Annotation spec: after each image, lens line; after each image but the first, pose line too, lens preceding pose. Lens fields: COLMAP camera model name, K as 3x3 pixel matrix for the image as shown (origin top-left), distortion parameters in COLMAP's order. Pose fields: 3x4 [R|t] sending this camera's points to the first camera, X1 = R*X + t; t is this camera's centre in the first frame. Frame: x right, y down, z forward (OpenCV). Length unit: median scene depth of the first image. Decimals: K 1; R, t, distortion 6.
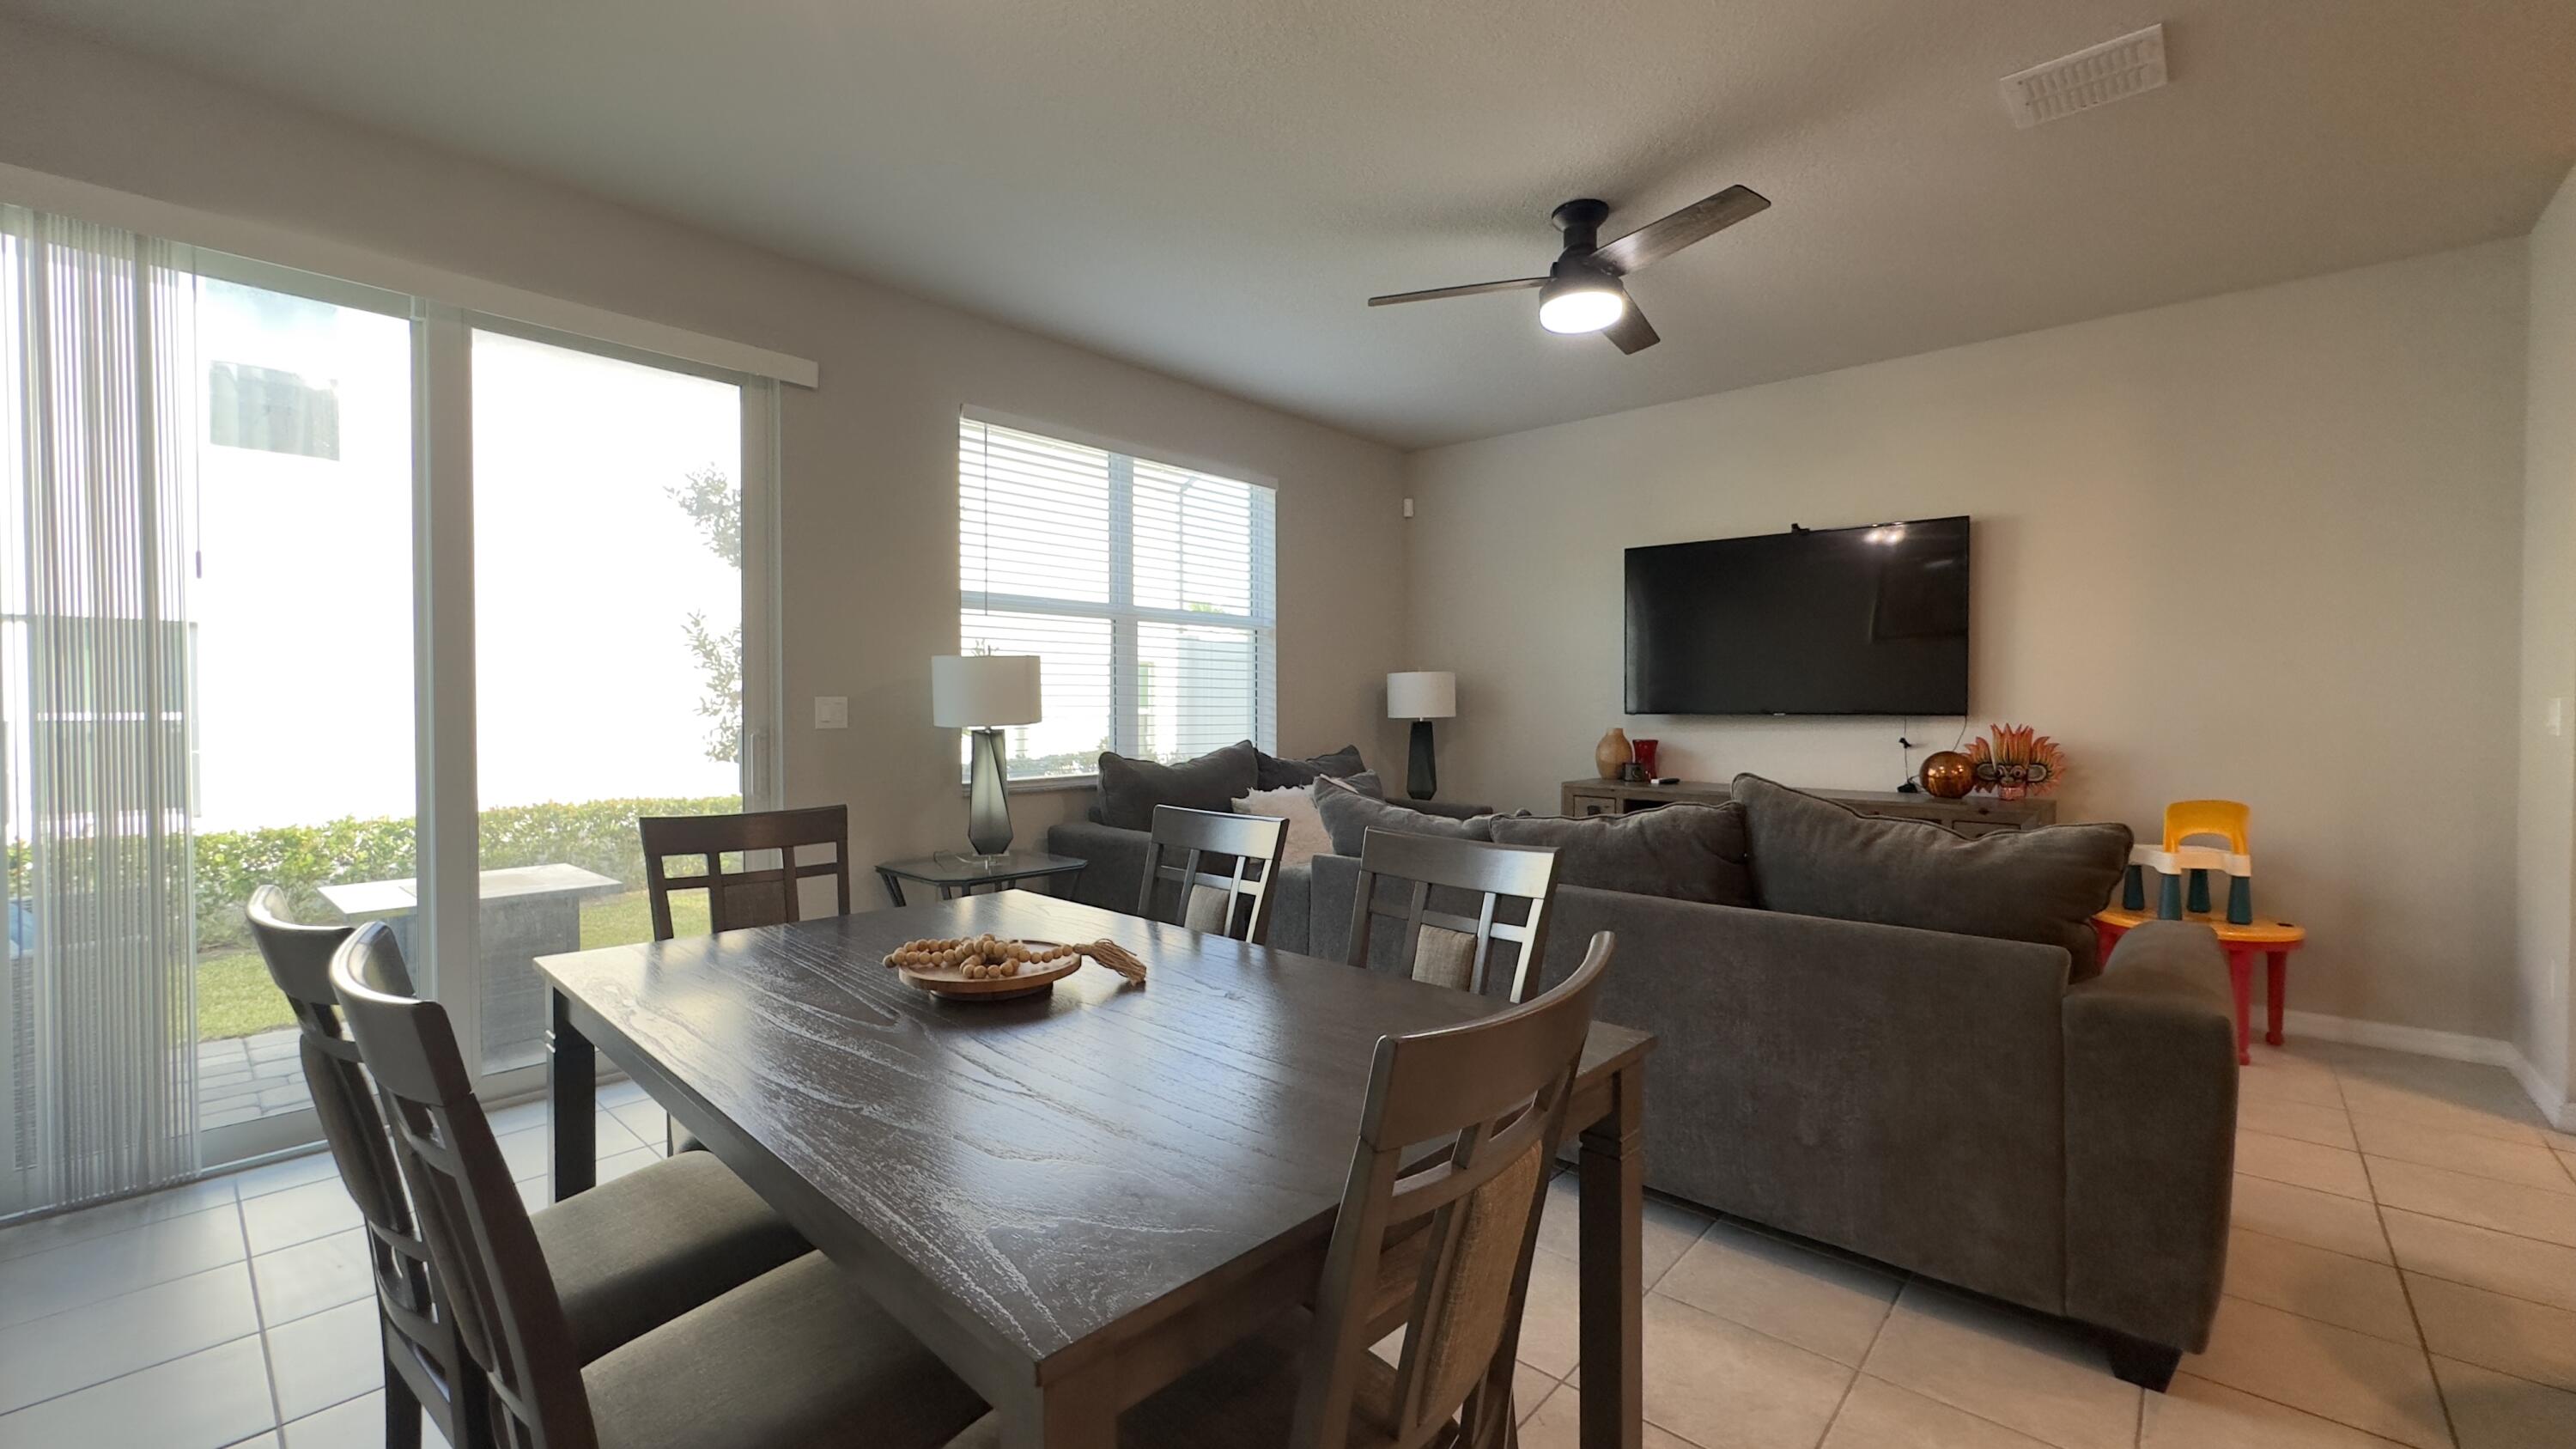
lens RADIAL K [[1027.8, 0, 1292.7], [0, 1027.8, 720.2], [0, 0, 1]] dist [-0.004054, 0.000463]
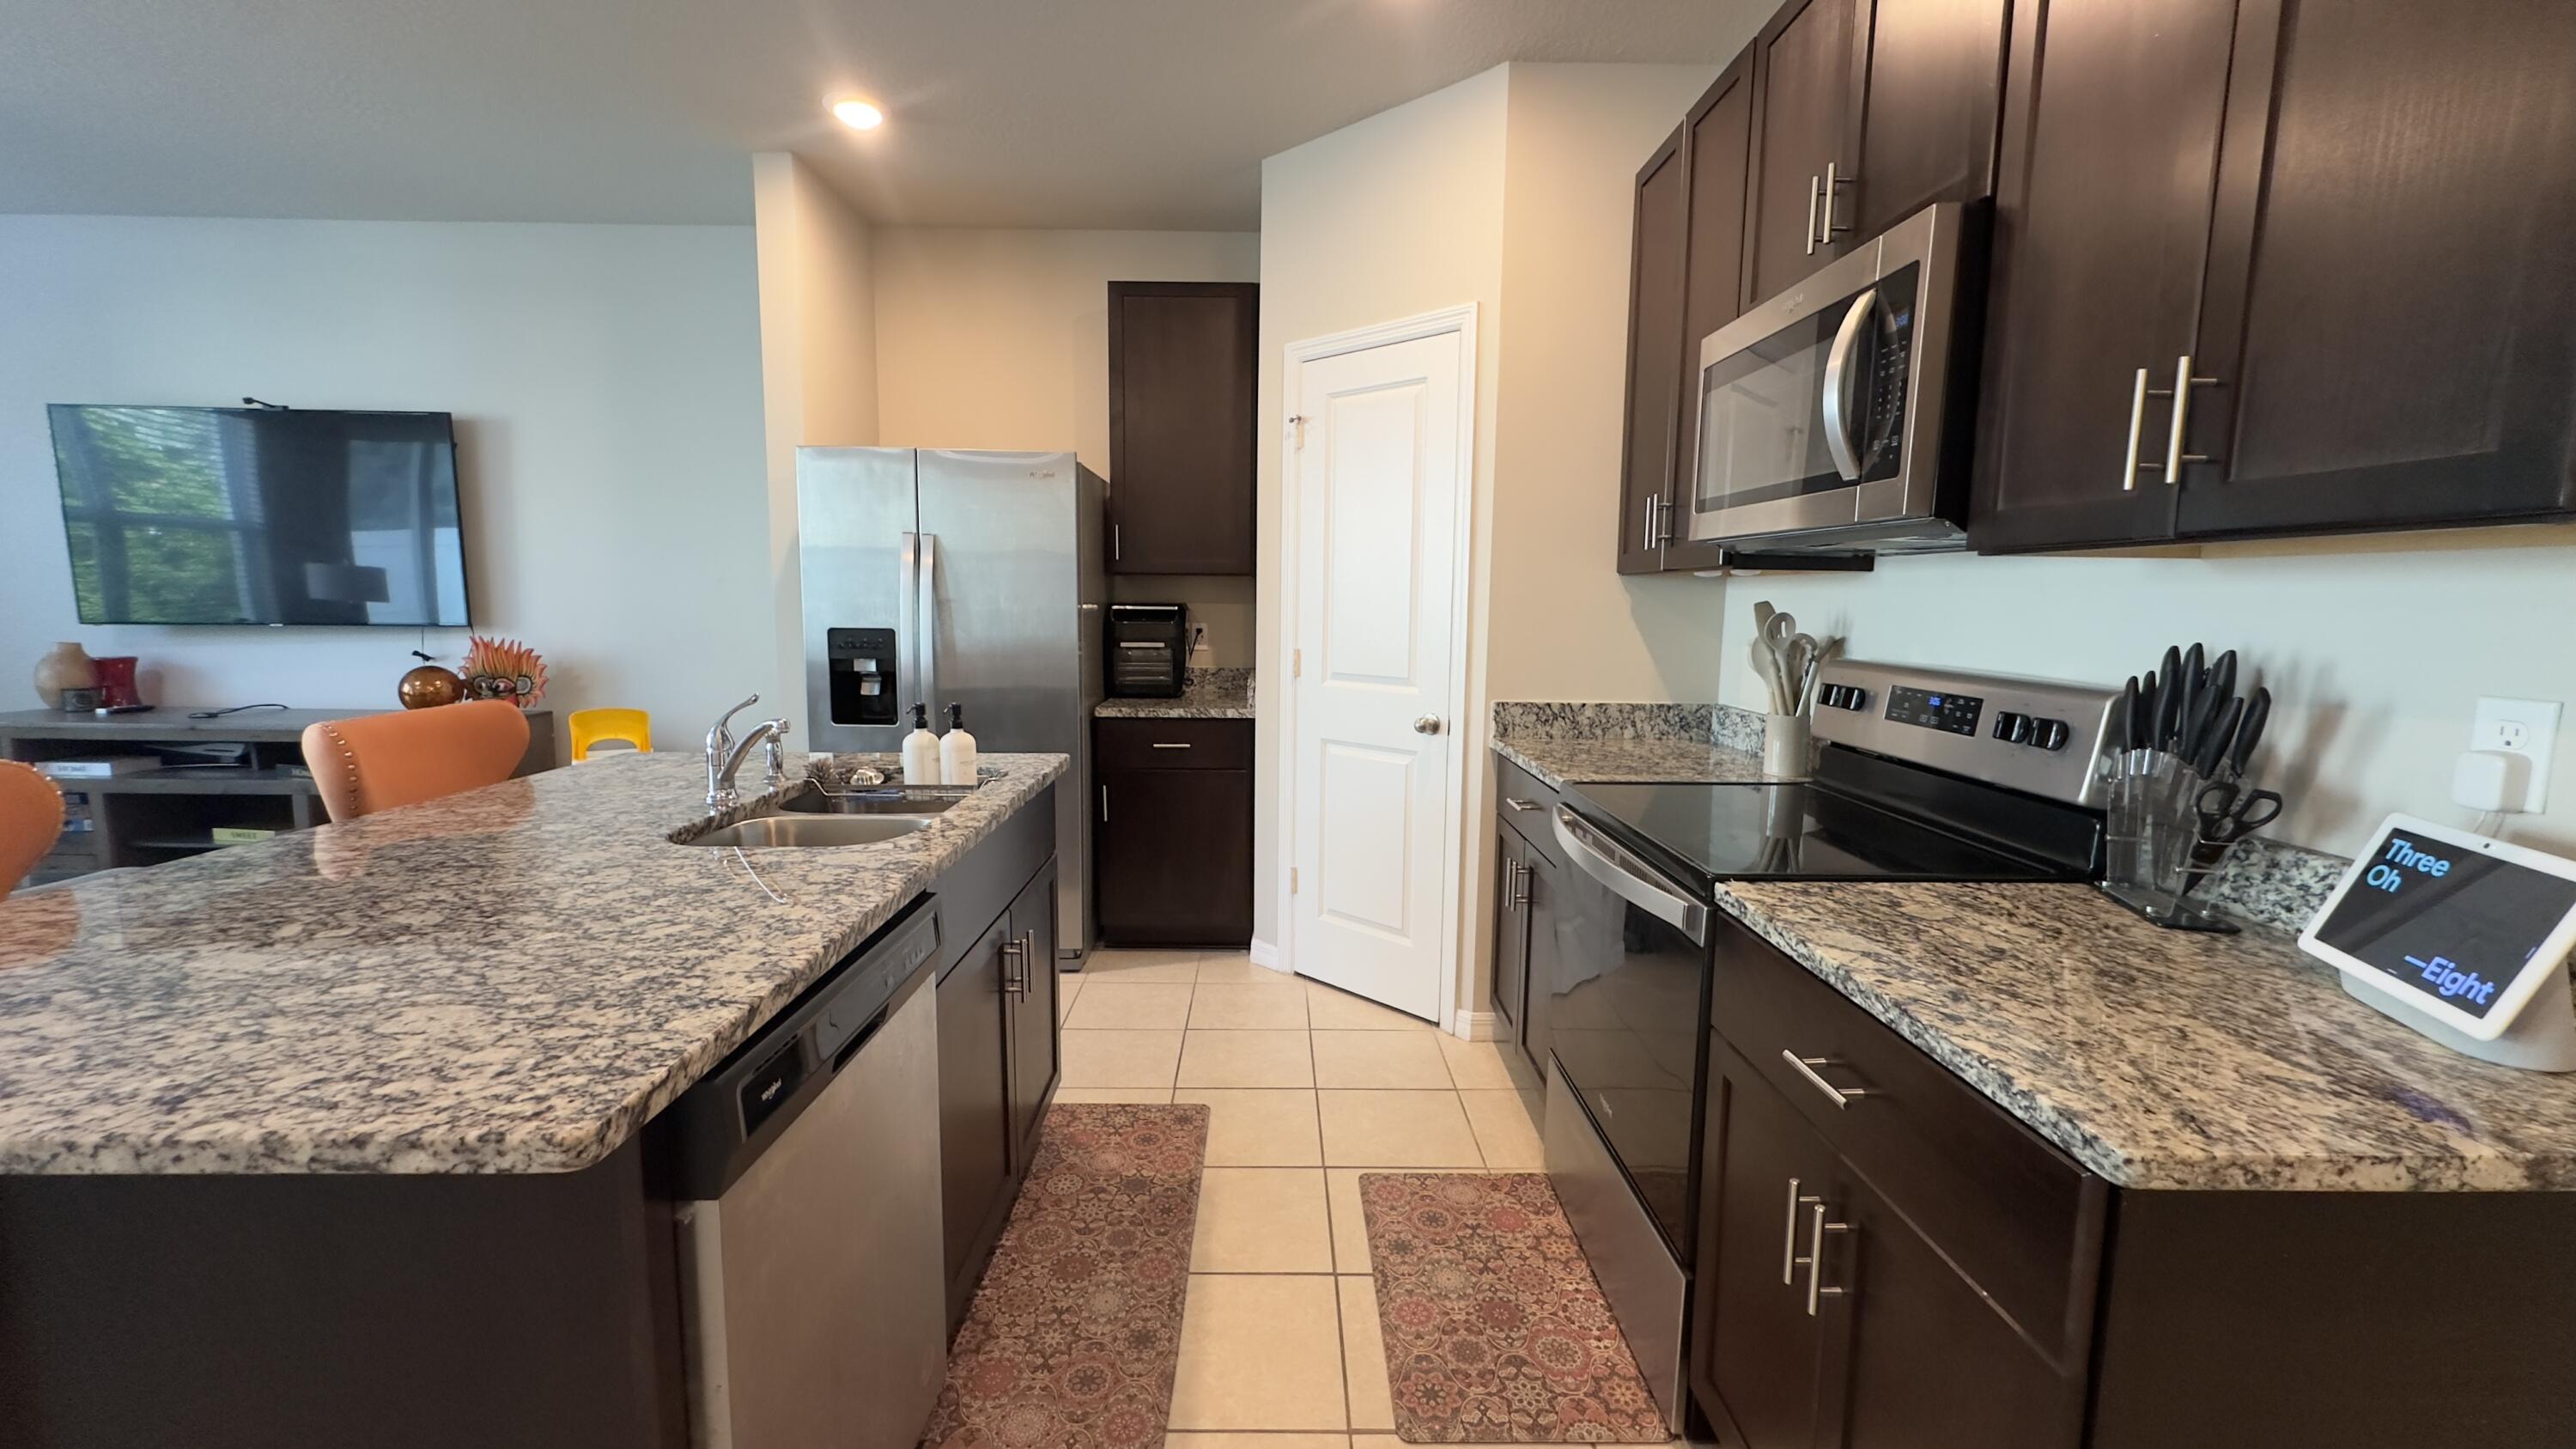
lens RADIAL K [[1027.8, 0, 1285.5], [0, 1027.8, 719.8], [0, 0, 1]] dist [-0.004054, 0.000463]
pose [[0.734780, -0.073704, 0.674289, 0.586722], [-0.000424, 0.994029, 0.109115, -0.023838], [-0.678305, -0.080461, 0.730362, -0.231870]]
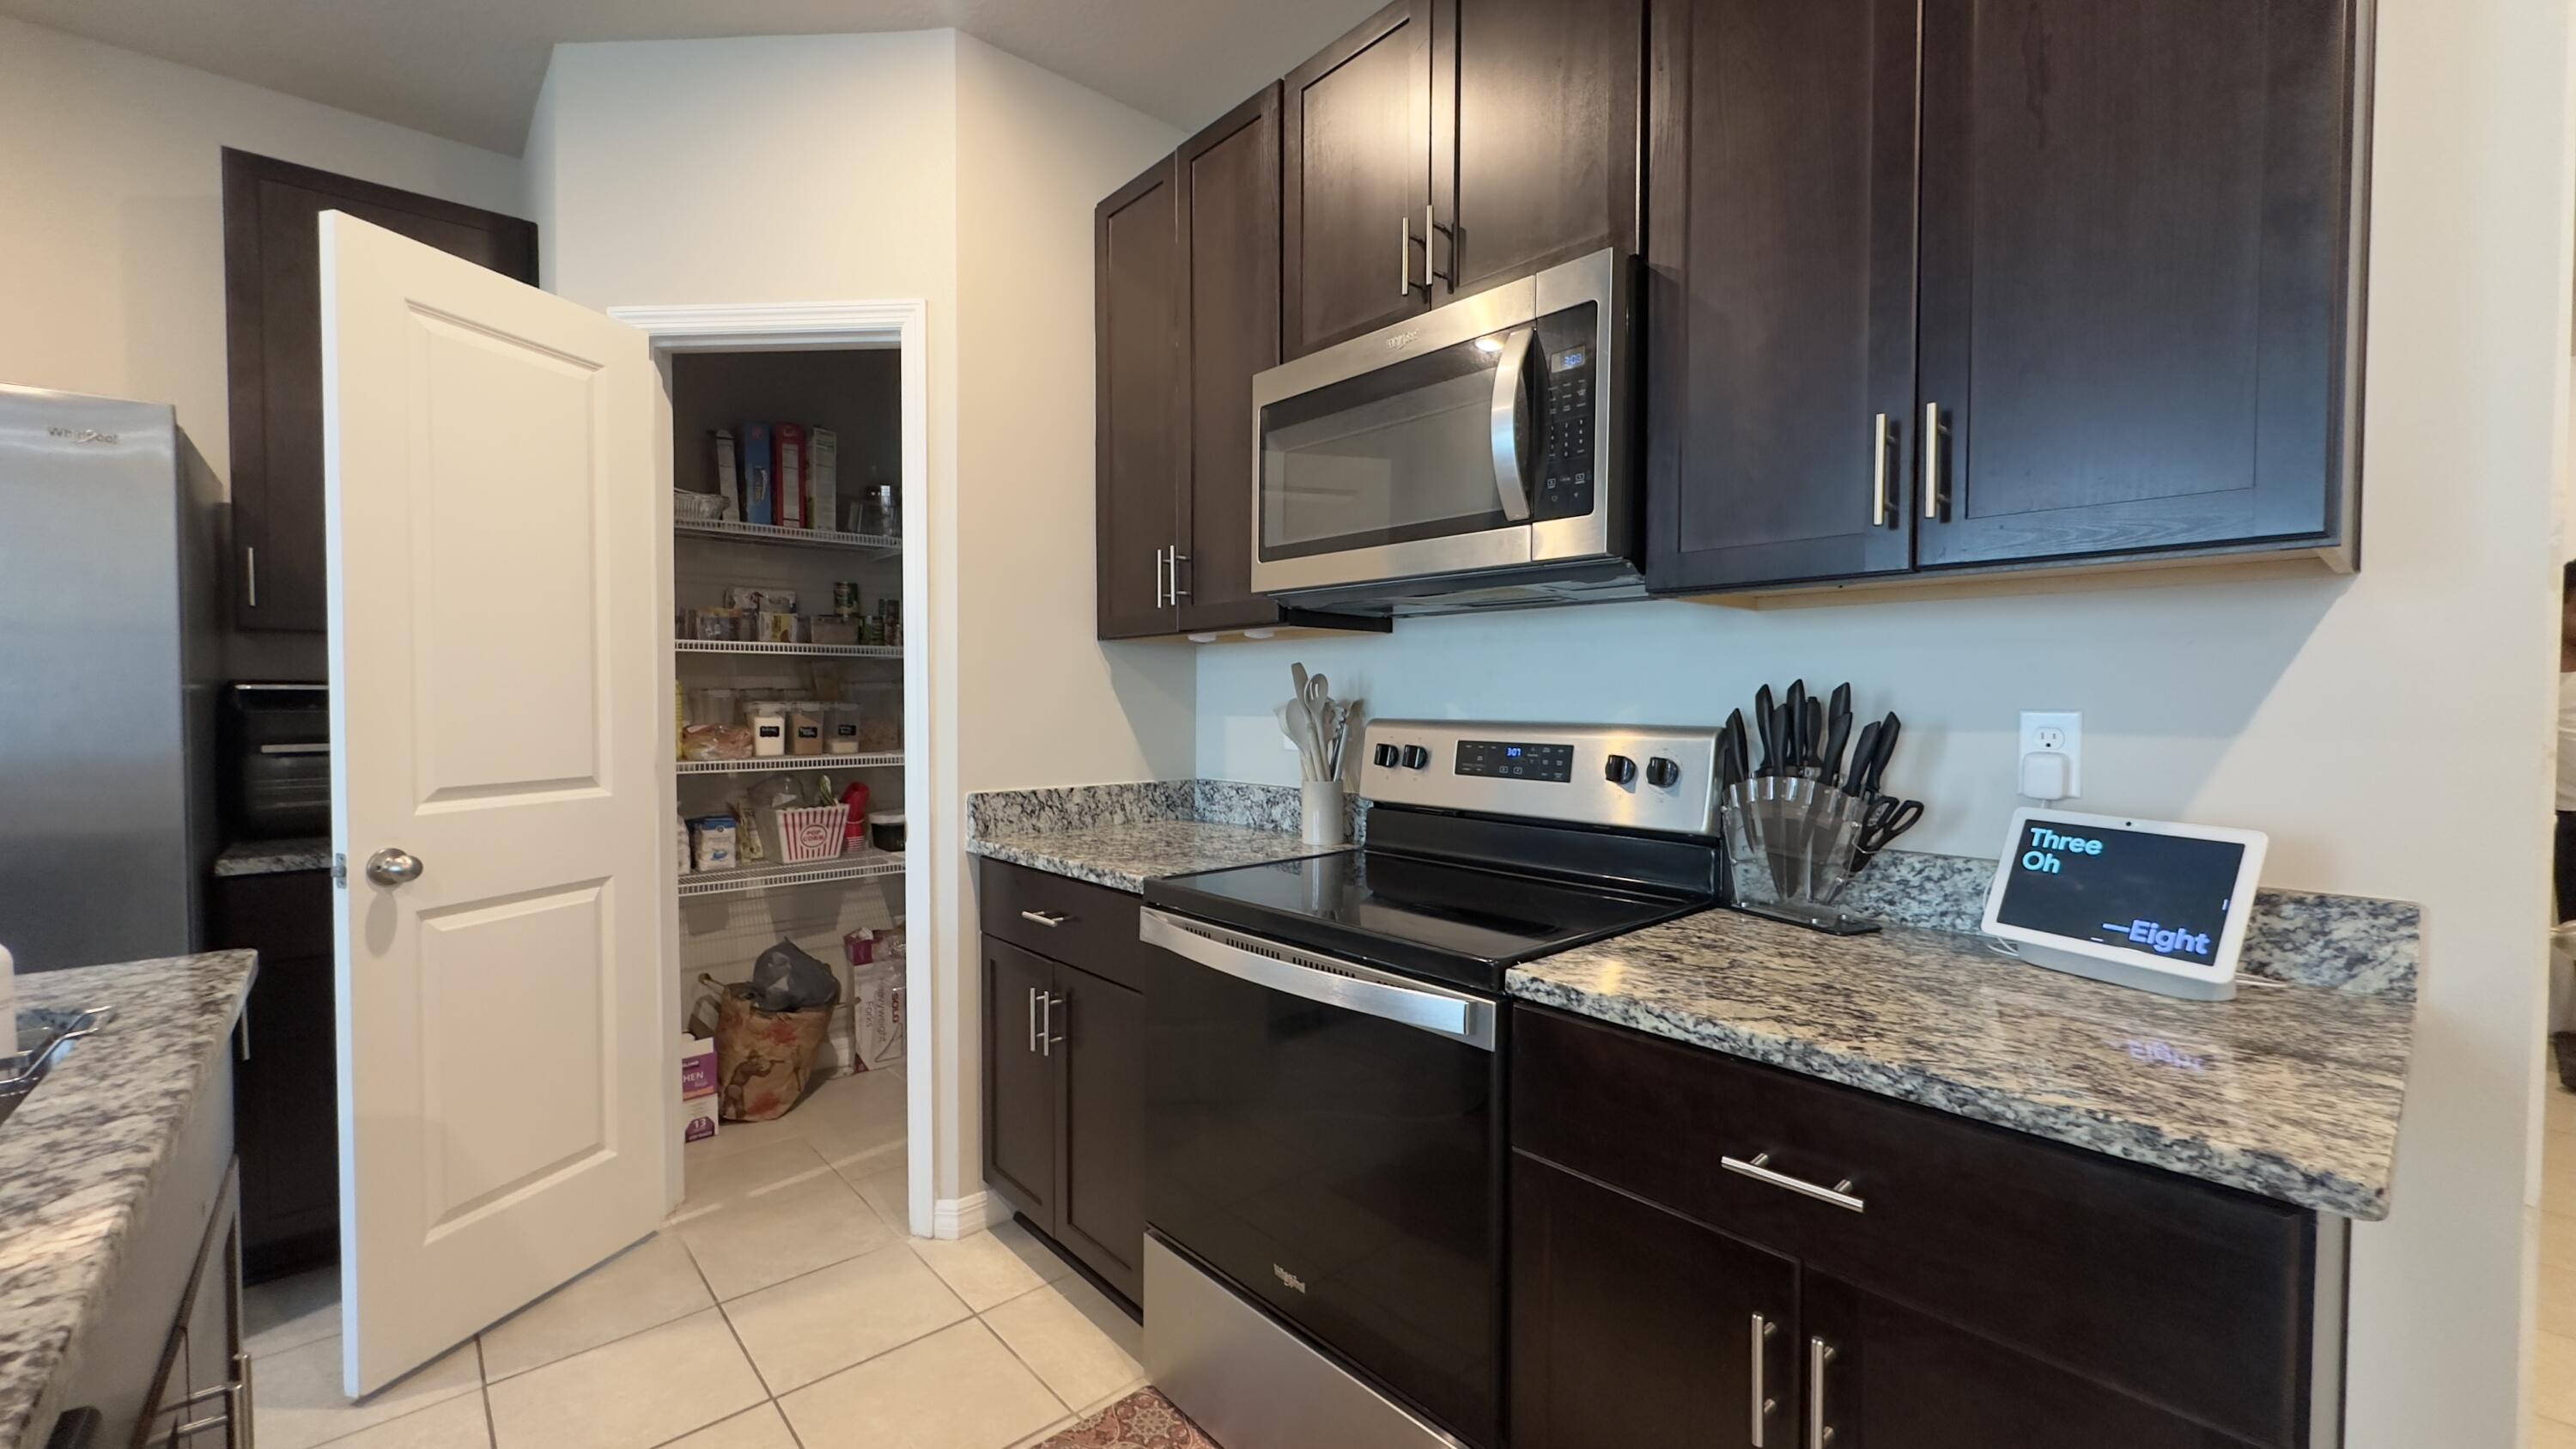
lens RADIAL K [[1027.8, 0, 1283.8], [0, 1027.8, 723.2], [0, 0, 1]] dist [-0.004054, 0.000463]
pose [[0.115794, -0.024912, 0.992961, 0.630501], [0.014238, 0.999624, 0.023419, -0.008358], [-0.993171, 0.011426, 0.116105, -0.049433]]
